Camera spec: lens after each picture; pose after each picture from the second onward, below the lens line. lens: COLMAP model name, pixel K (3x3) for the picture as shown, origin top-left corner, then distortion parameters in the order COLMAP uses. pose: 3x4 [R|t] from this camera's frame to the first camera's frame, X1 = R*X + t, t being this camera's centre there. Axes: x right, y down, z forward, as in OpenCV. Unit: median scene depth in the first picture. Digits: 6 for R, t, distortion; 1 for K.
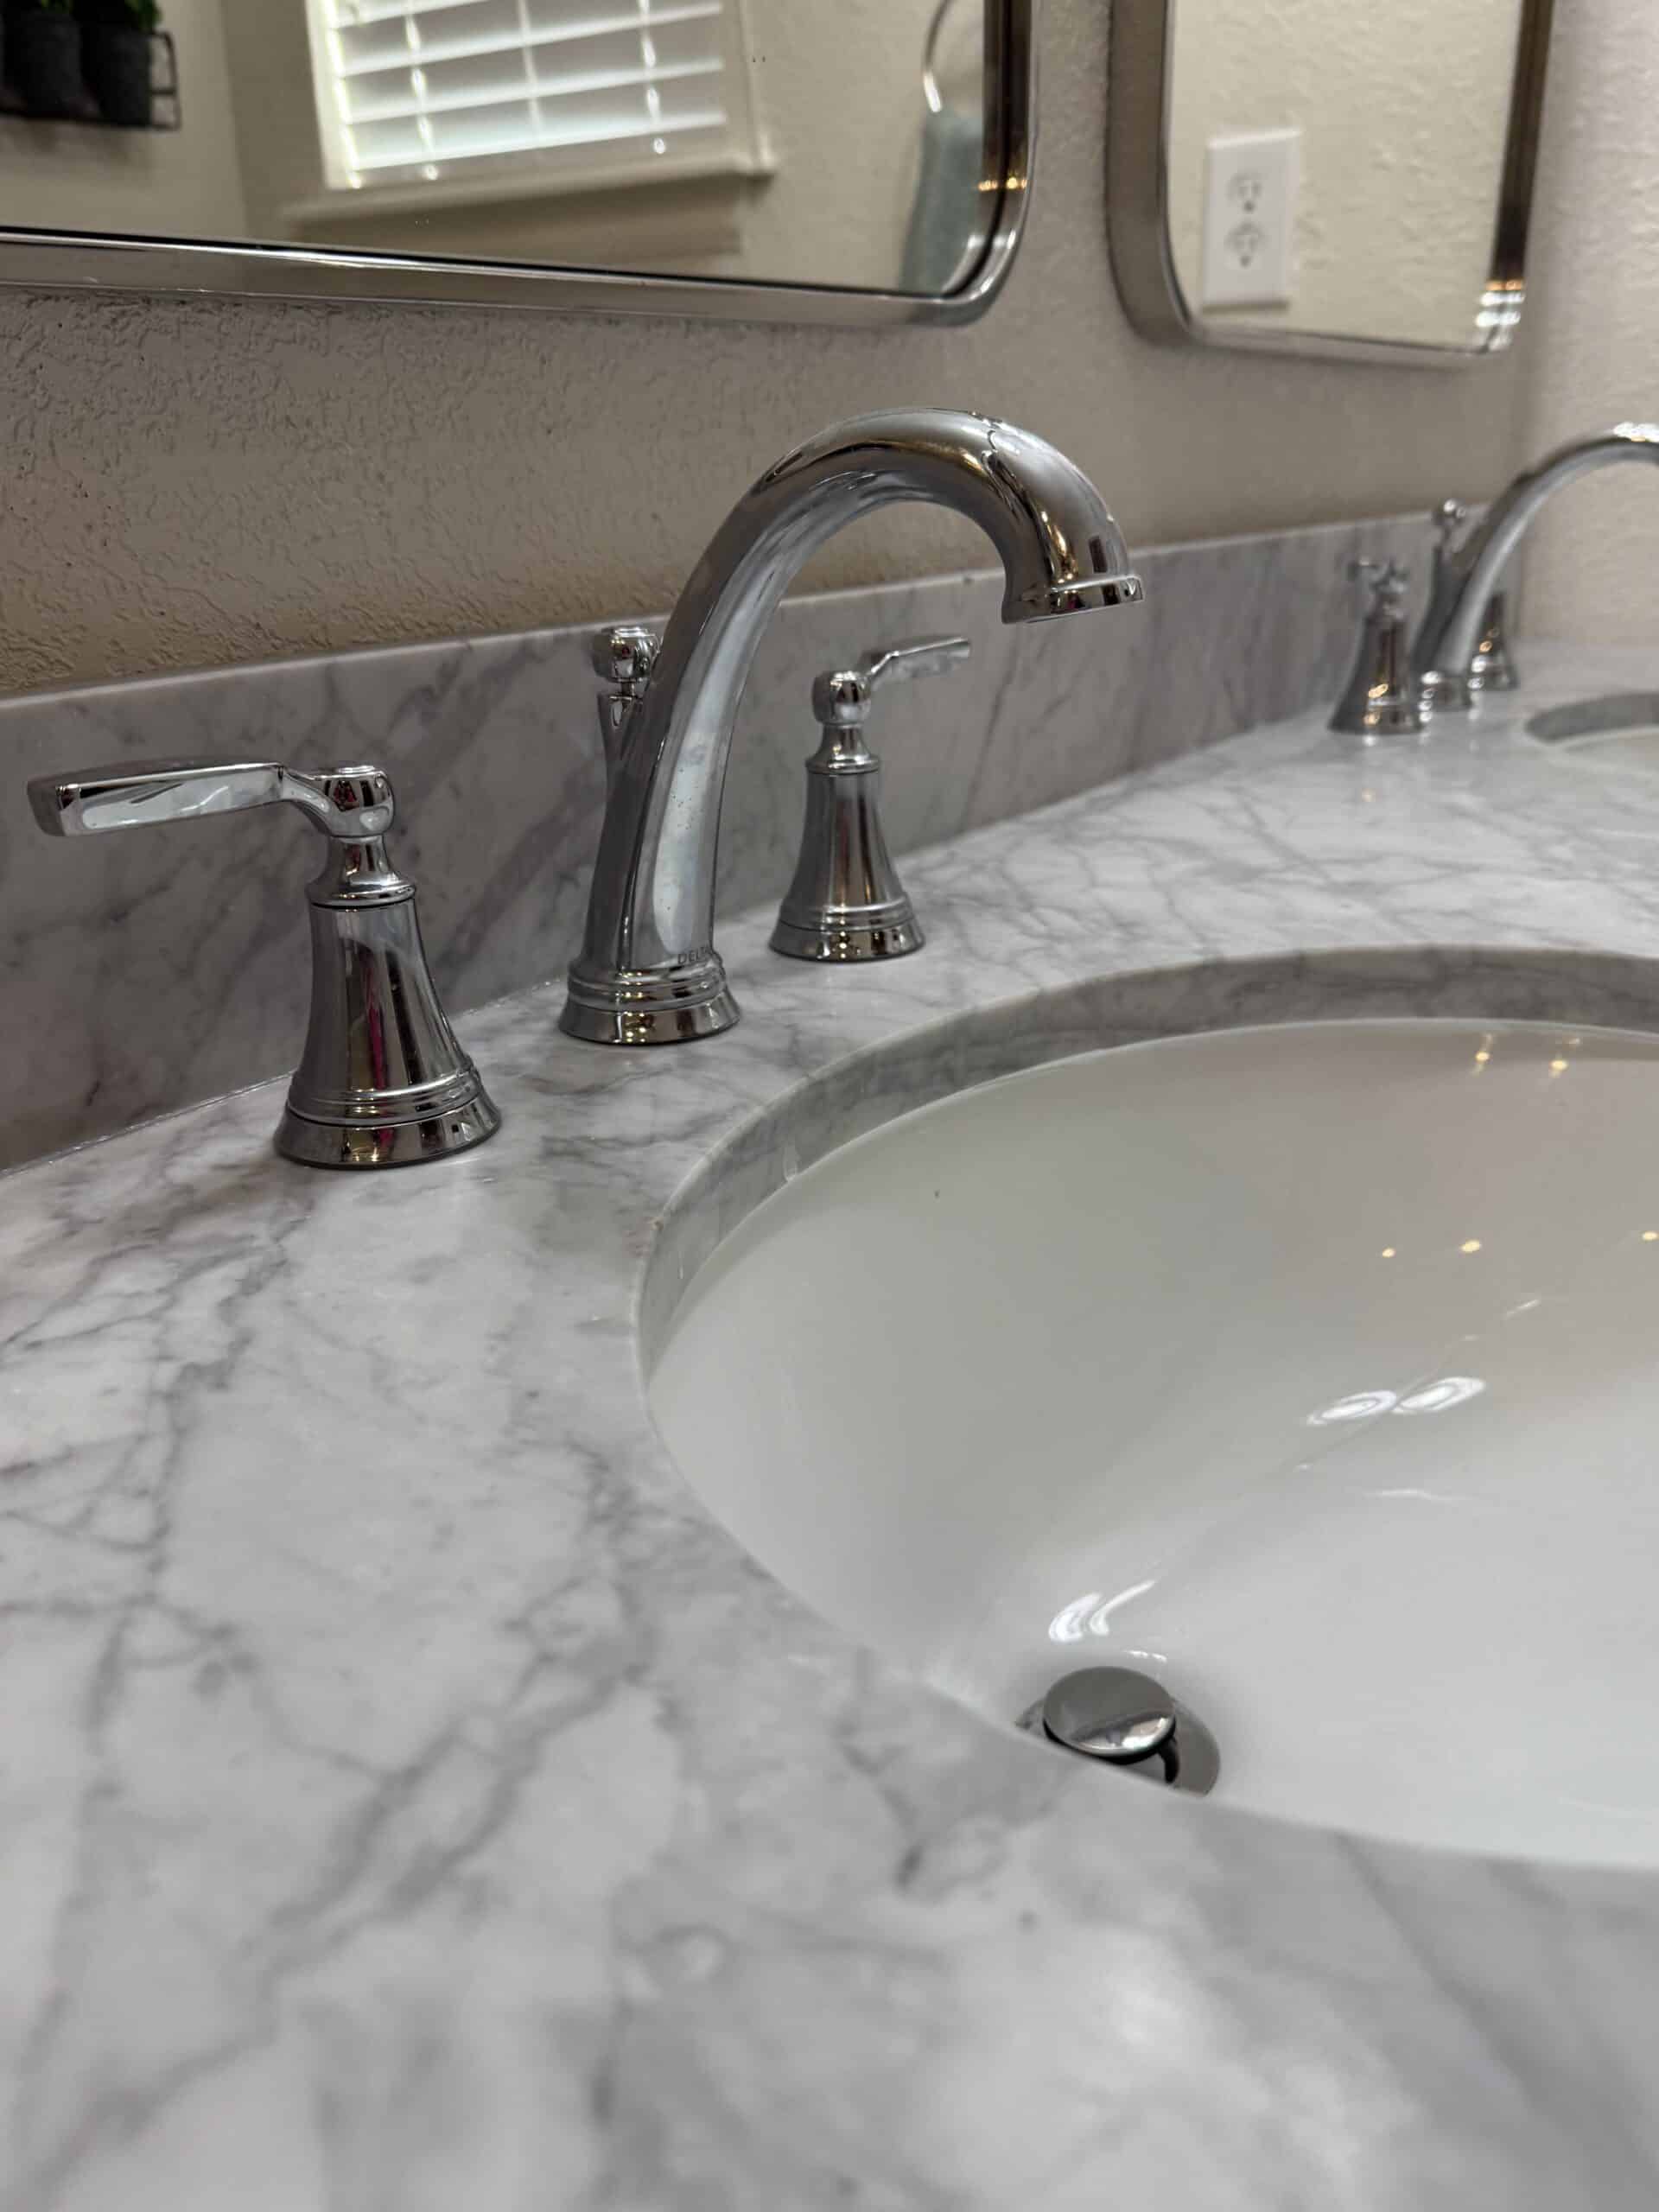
lens RADIAL K [[1767.9, 0, 841.3], [0, 1767.9, 1099.4], [0, 0, 1]] dist [0.049108, -0.074282]
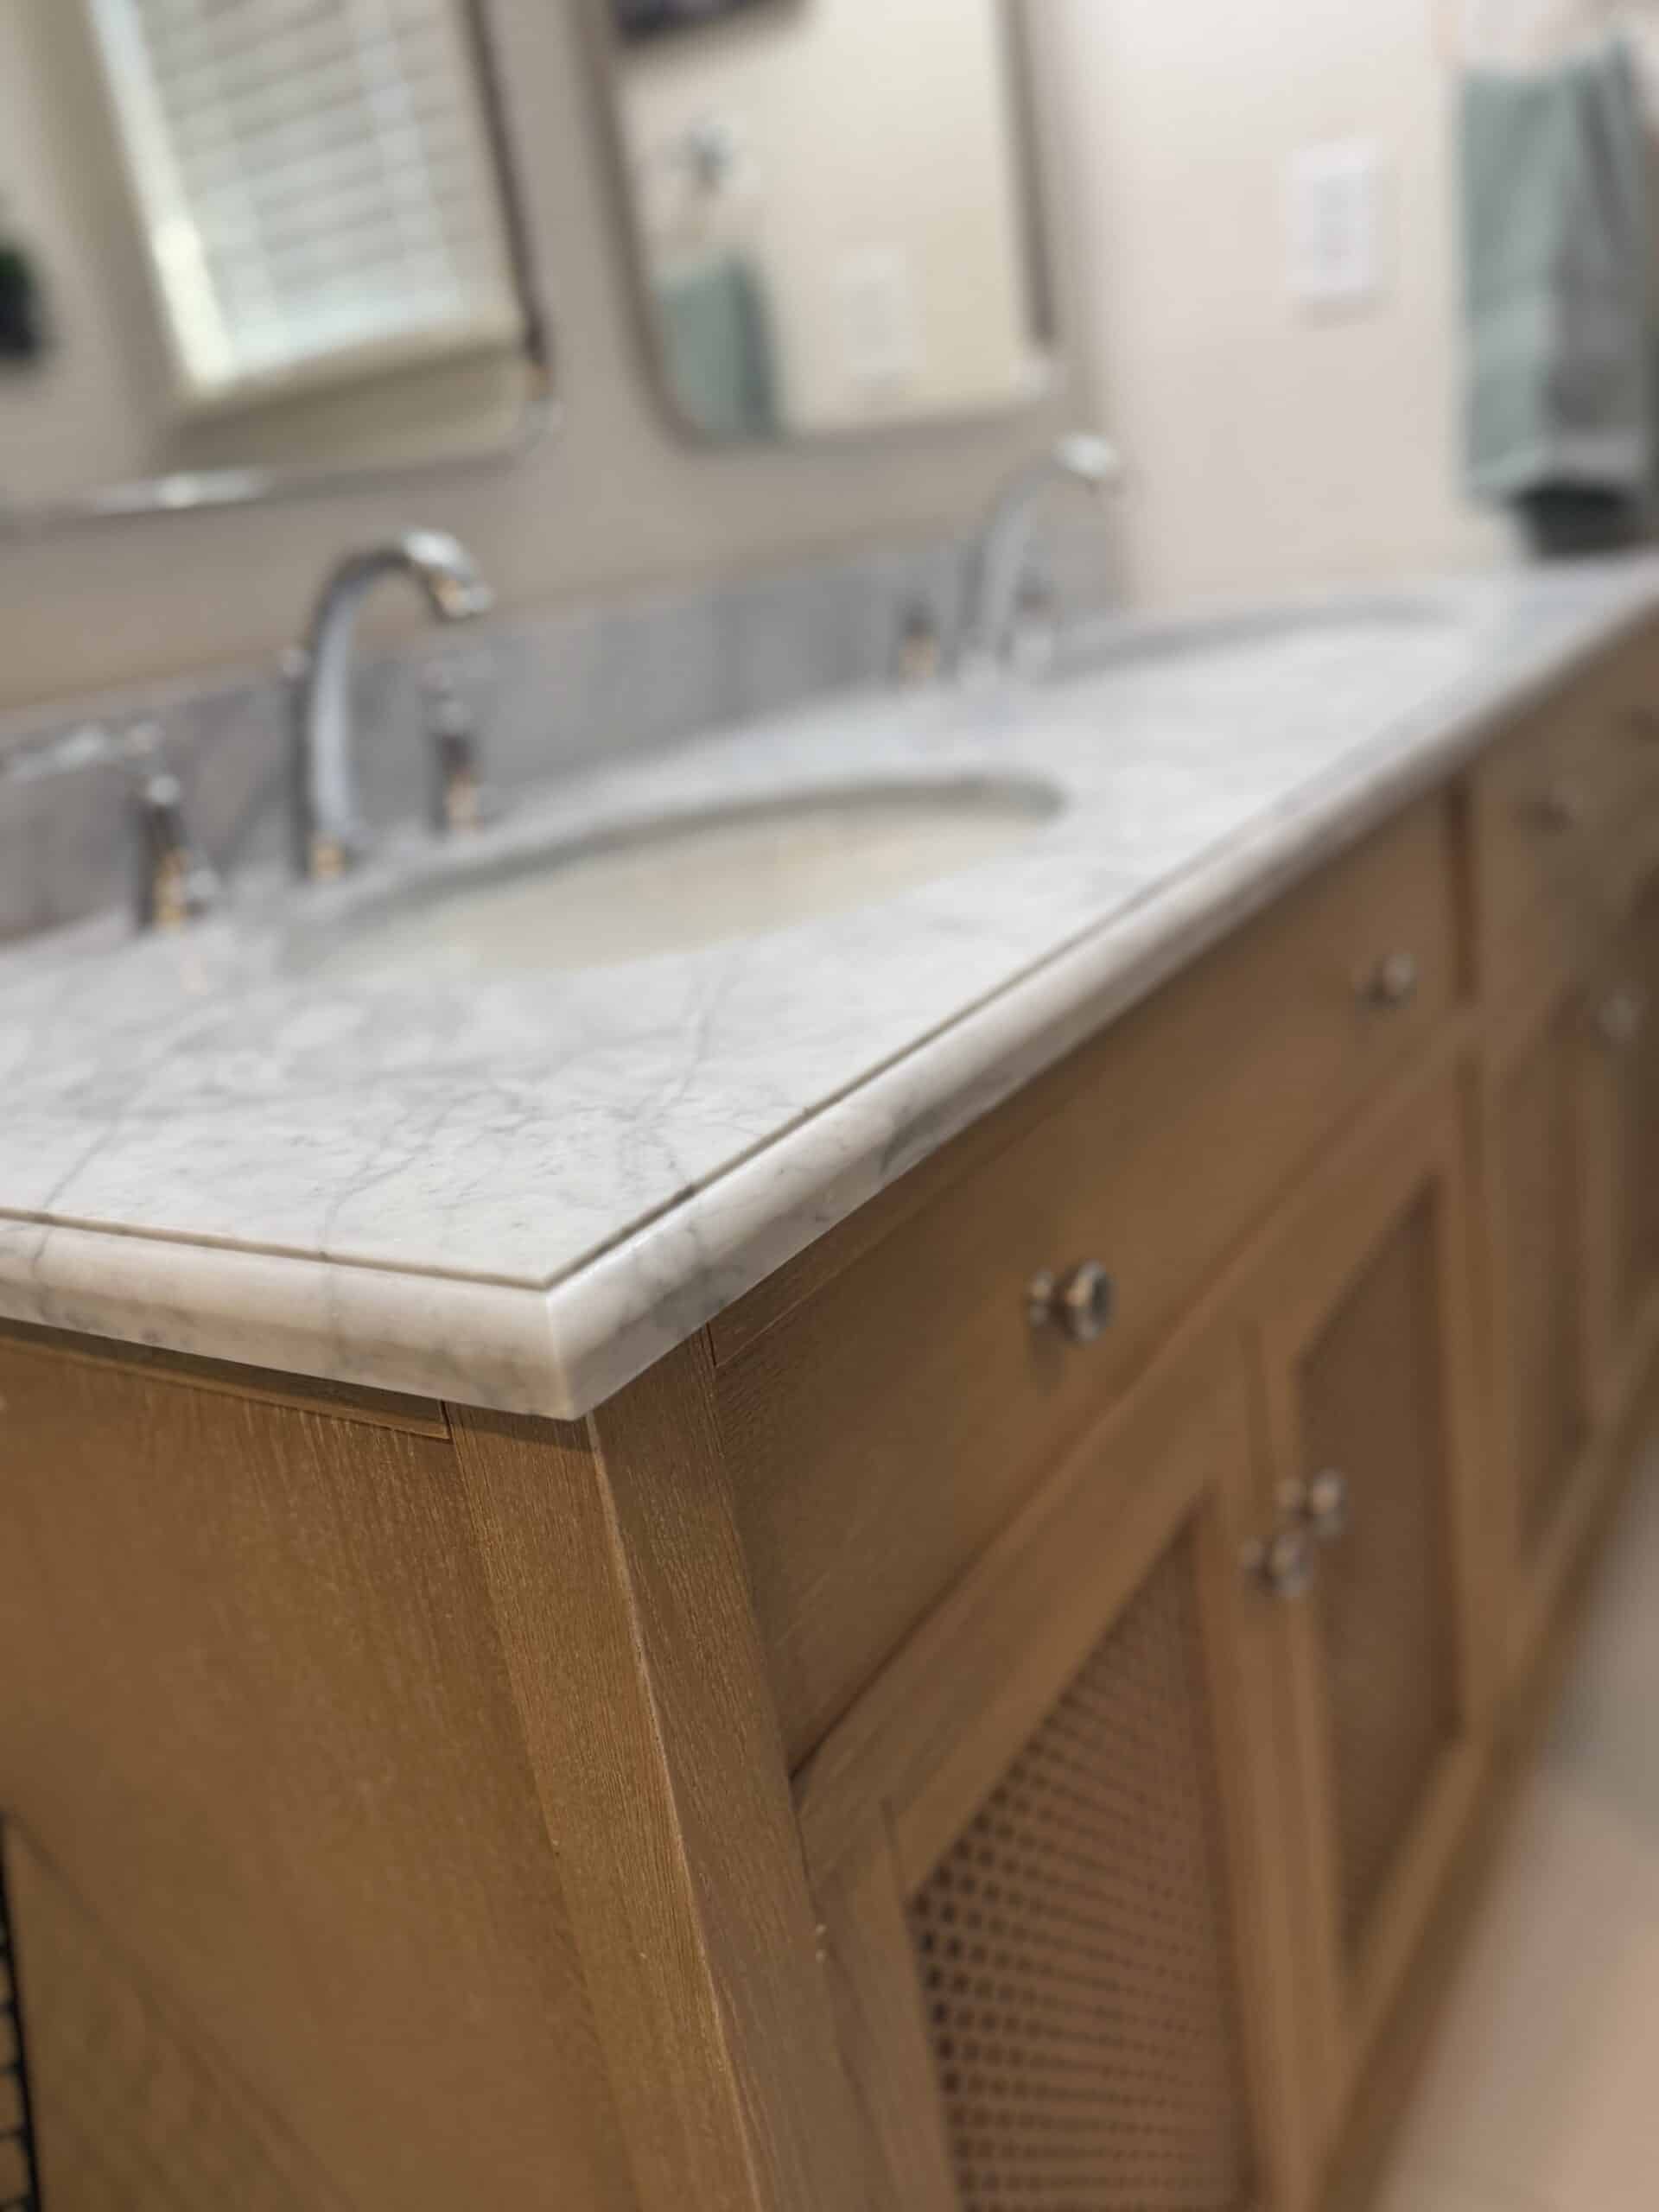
lens RADIAL K [[1767.9, 0, 848.5], [0, 1767.9, 1098.6], [0, 0, 1]] dist [0.049108, -0.074282]
pose [[0.991105, -0.133041, -0.003370, 0.547387], [0.132819, 0.990413, -0.037965, 0.459726], [0.008389, 0.037180, 0.999273, -1.163989]]
